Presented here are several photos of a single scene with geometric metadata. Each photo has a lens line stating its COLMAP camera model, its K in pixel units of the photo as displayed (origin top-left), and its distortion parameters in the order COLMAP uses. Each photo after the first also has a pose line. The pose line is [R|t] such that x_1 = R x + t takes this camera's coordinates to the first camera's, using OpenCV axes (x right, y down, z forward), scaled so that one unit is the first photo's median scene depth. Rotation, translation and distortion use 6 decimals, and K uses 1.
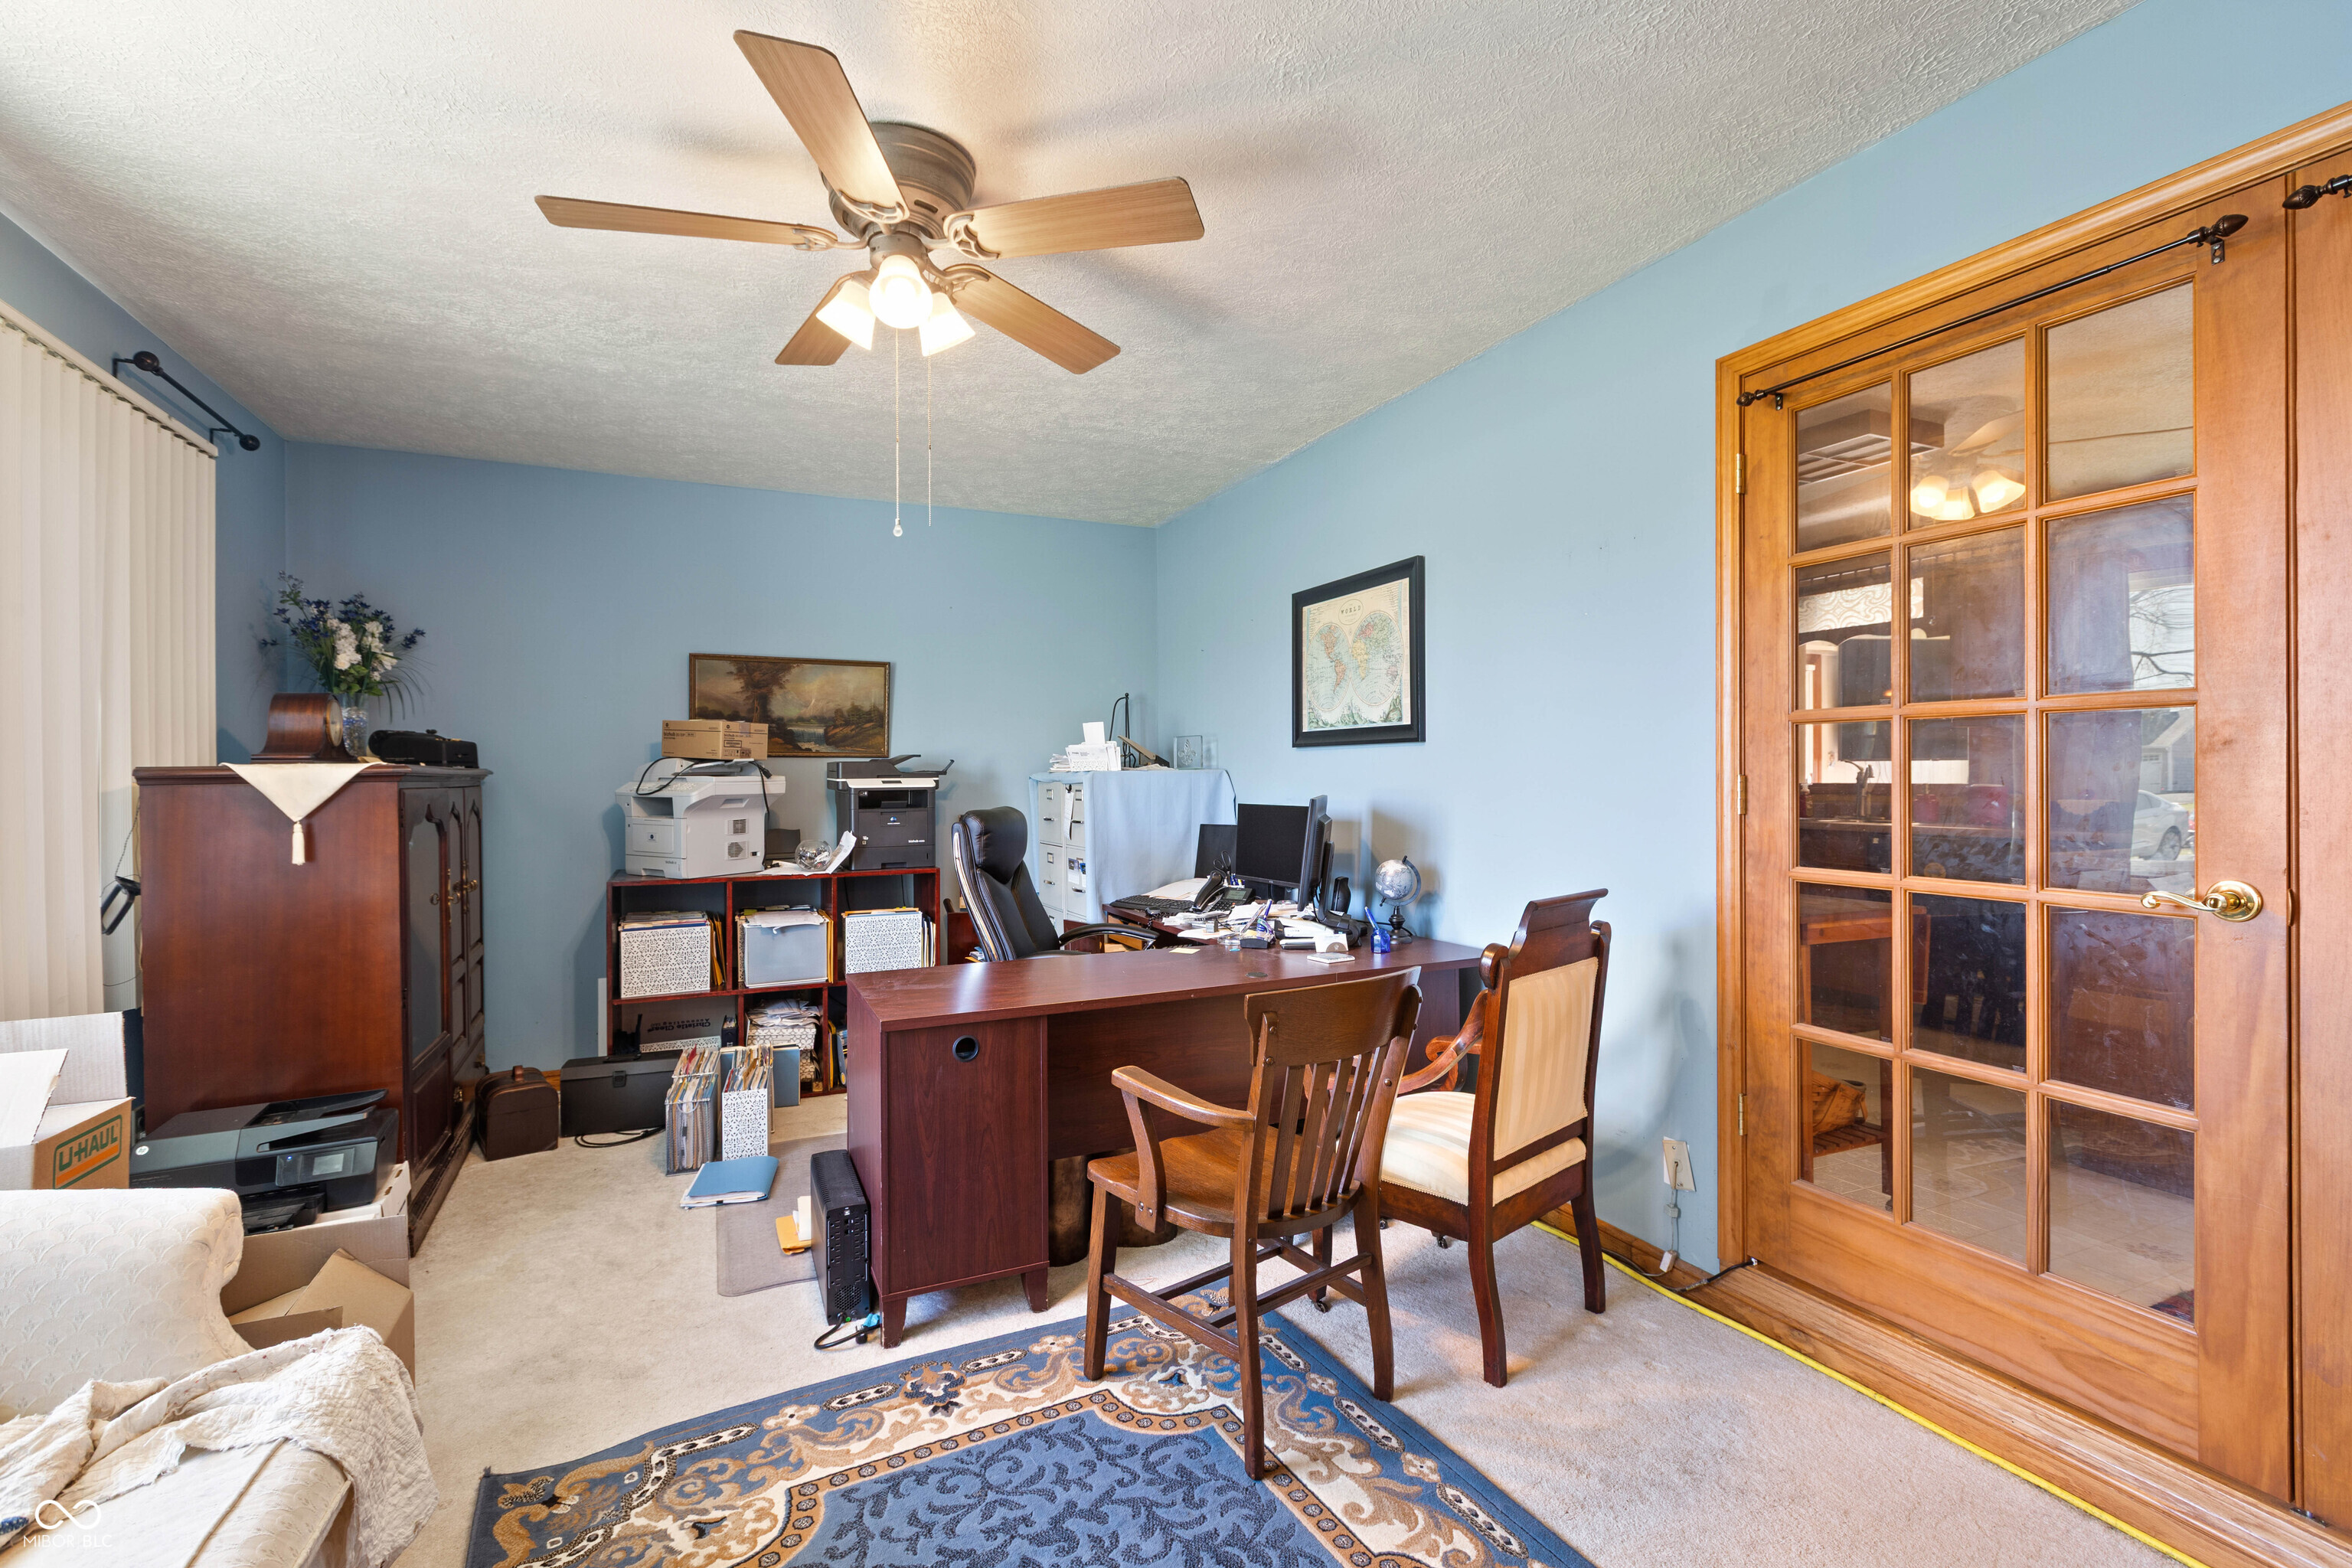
lens RADIAL K [[1073.3, 0, 1036.1], [0, 1073.3, 759.0], [0, 0, 1]] dist [0.005961, -0.001811]
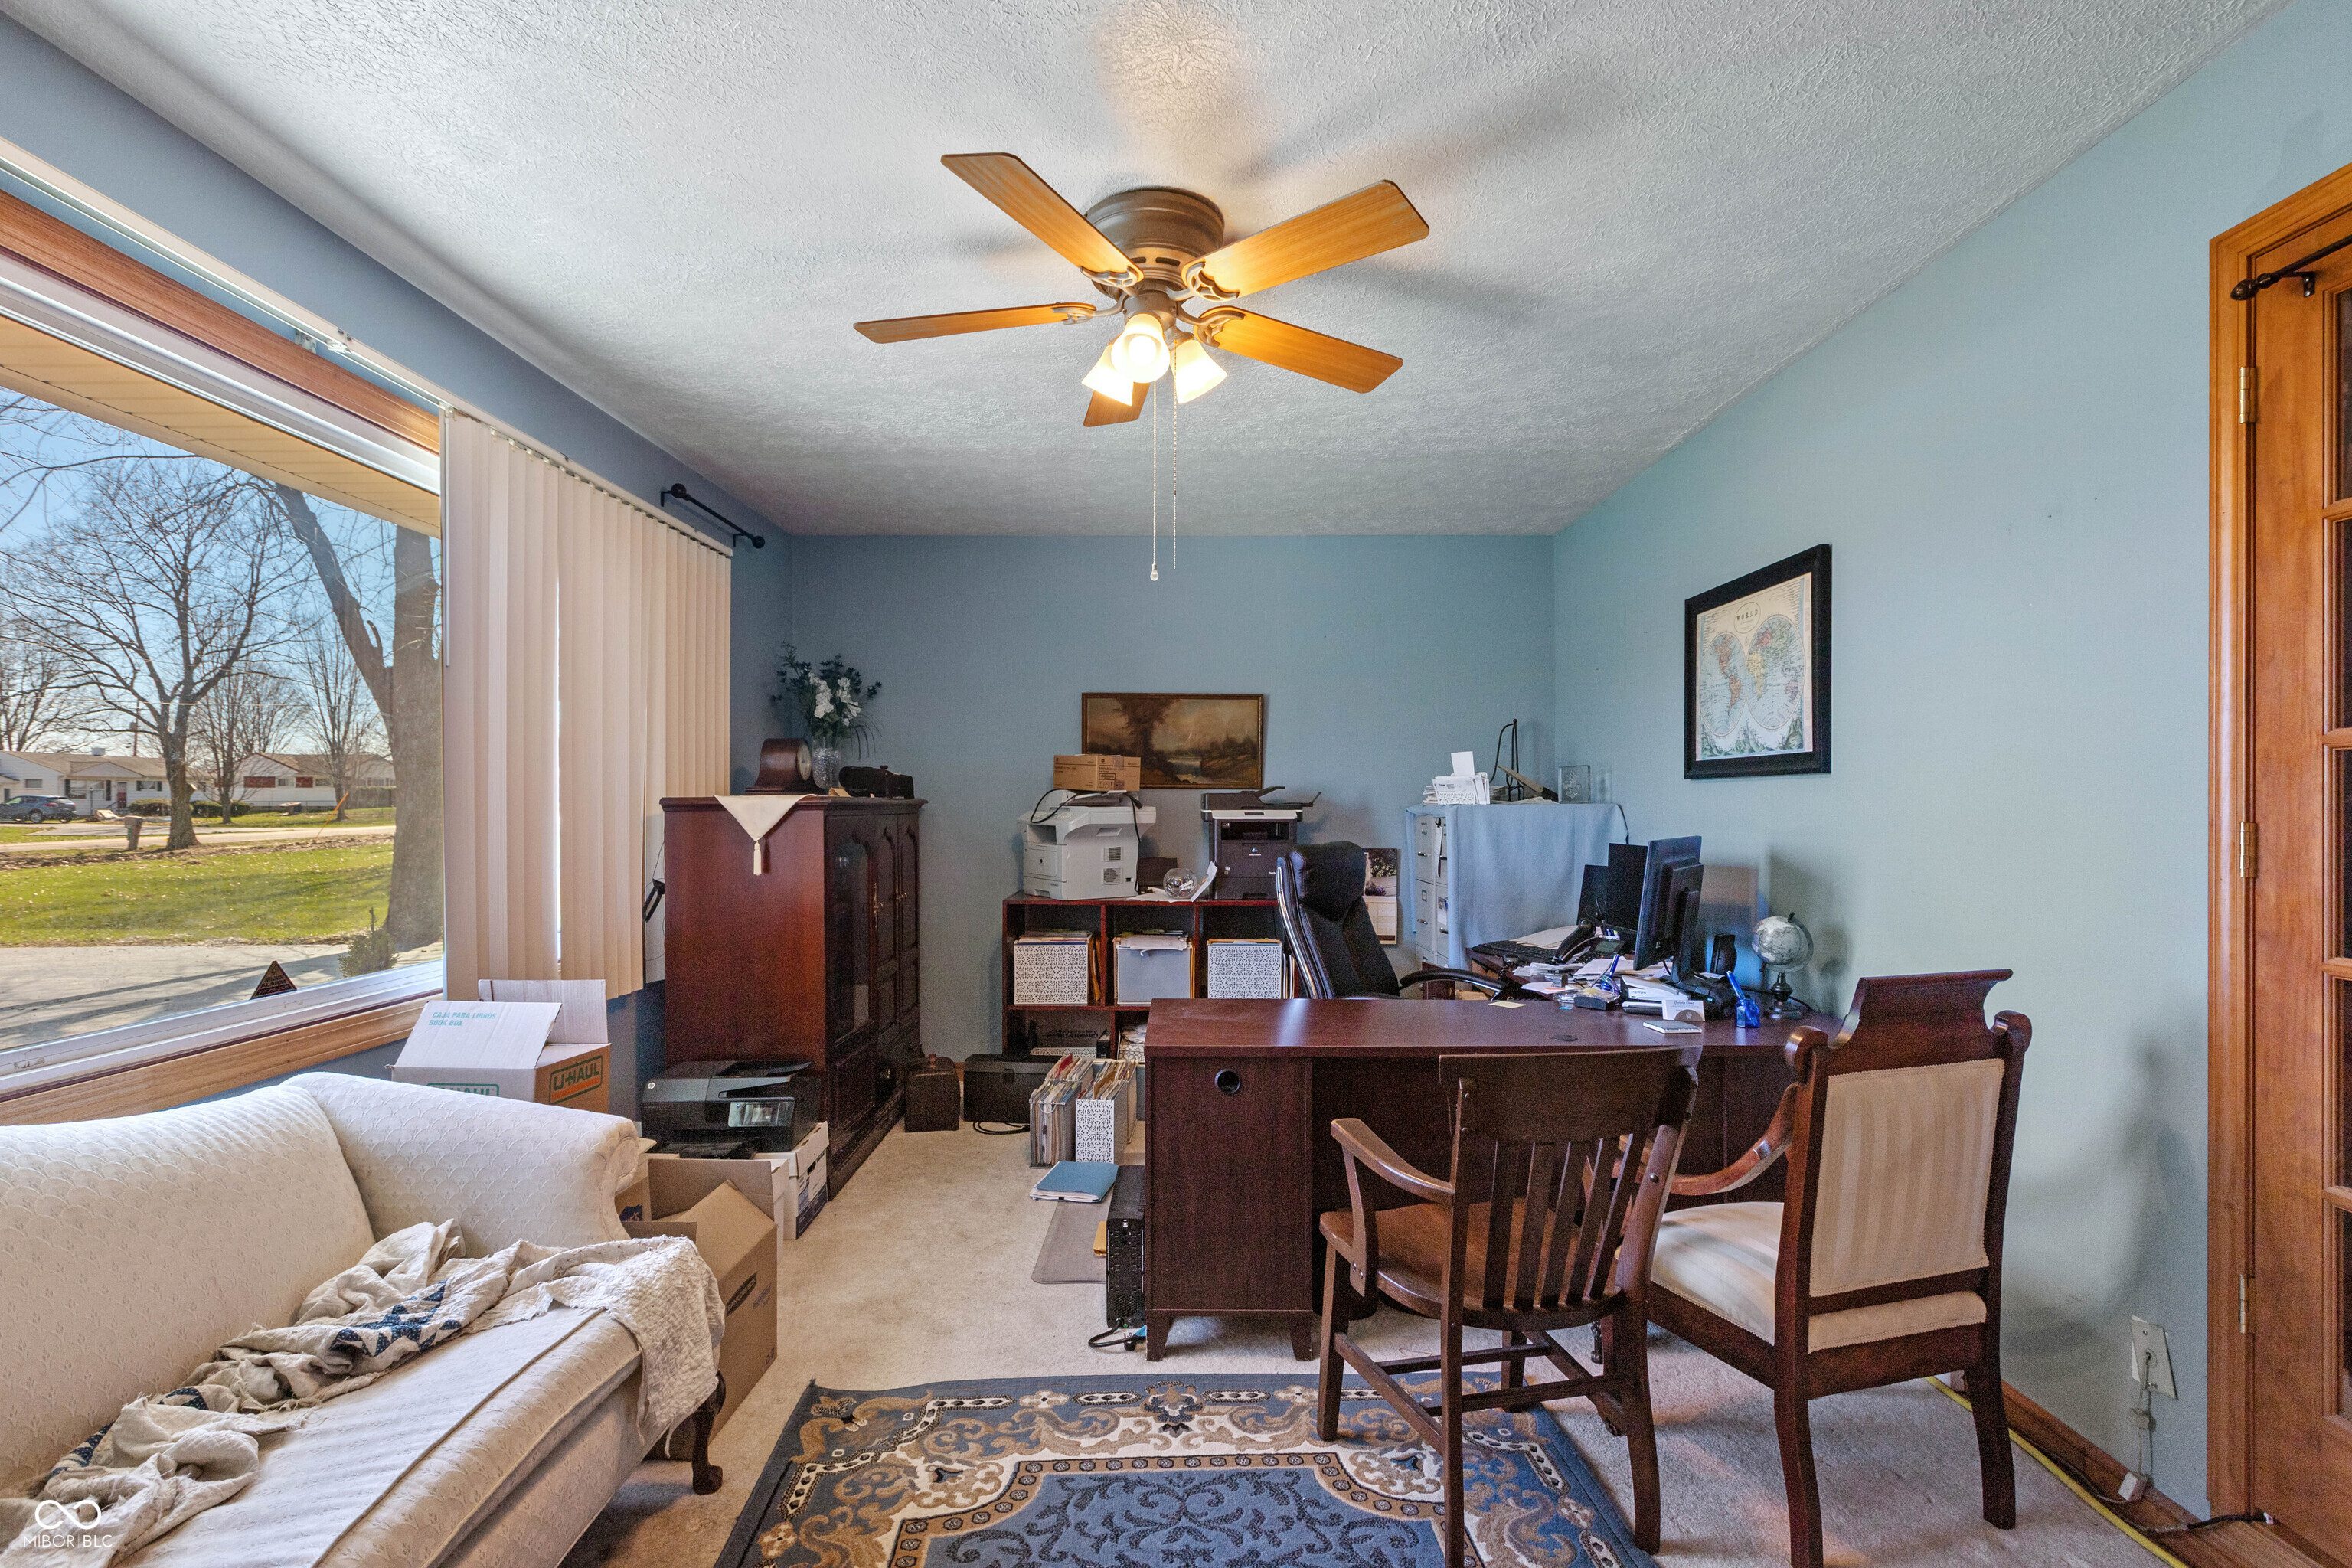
lens RADIAL K [[1073.3, 0, 1096.3], [0, 1073.3, 780.5], [0, 0, 1]] dist [0.005961, -0.001811]
pose [[0.903028, -0.002570, -0.429574, 0.267087], [0.001111, 0.999993, -0.003647, -0.010307], [0.429580, 0.002816, 0.903024, 0.036397]]
